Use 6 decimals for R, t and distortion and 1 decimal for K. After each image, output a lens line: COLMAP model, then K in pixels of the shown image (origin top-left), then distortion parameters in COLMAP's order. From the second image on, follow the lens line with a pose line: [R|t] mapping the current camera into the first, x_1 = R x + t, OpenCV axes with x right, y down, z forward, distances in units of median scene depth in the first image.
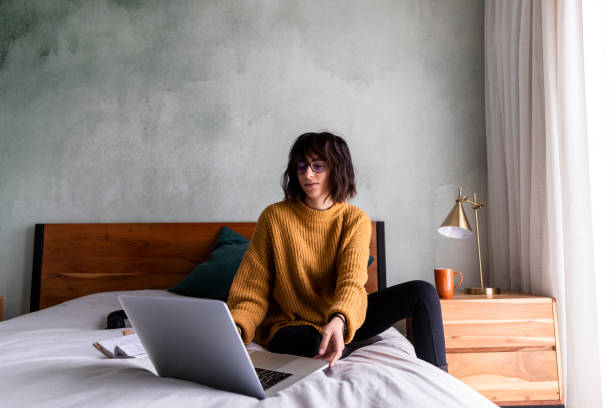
lens RADIAL K [[434.6, 0, 302.3], [0, 434.6, 205.0], [0, 0, 1]] dist [-0.004876, 0.009200]
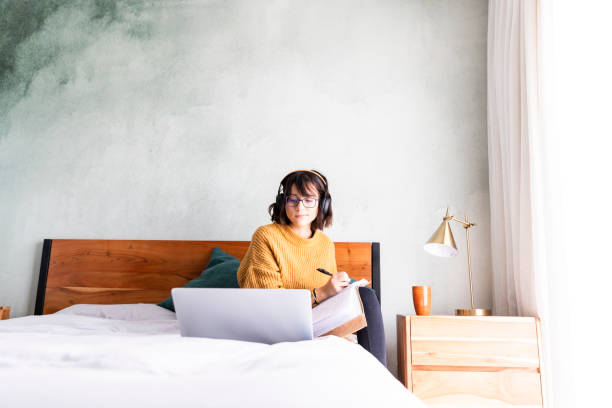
lens RADIAL K [[482.8, 0, 305.8], [0, 482.8, 207.4], [0, 0, 1]] dist [0.013849, -0.001777]
pose [[0.994661, 0.007535, -0.102920, 0.131974], [-0.016322, 0.996264, -0.084803, 0.053045], [0.101897, 0.086030, 0.991068, -0.103924]]
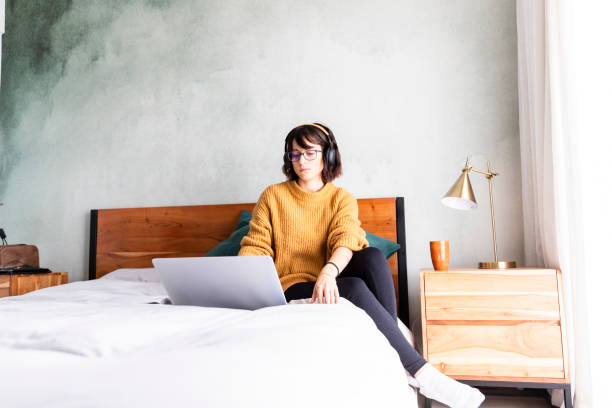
lens RADIAL K [[482.8, 0, 306.3], [0, 482.8, 206.2], [0, 0, 1]] dist [0.013849, -0.001777]
pose [[0.969678, -0.031739, -0.242318, 0.233890], [0.036715, 0.999197, 0.016046, 0.032492], [0.241614, -0.024456, 0.970064, -0.095205]]
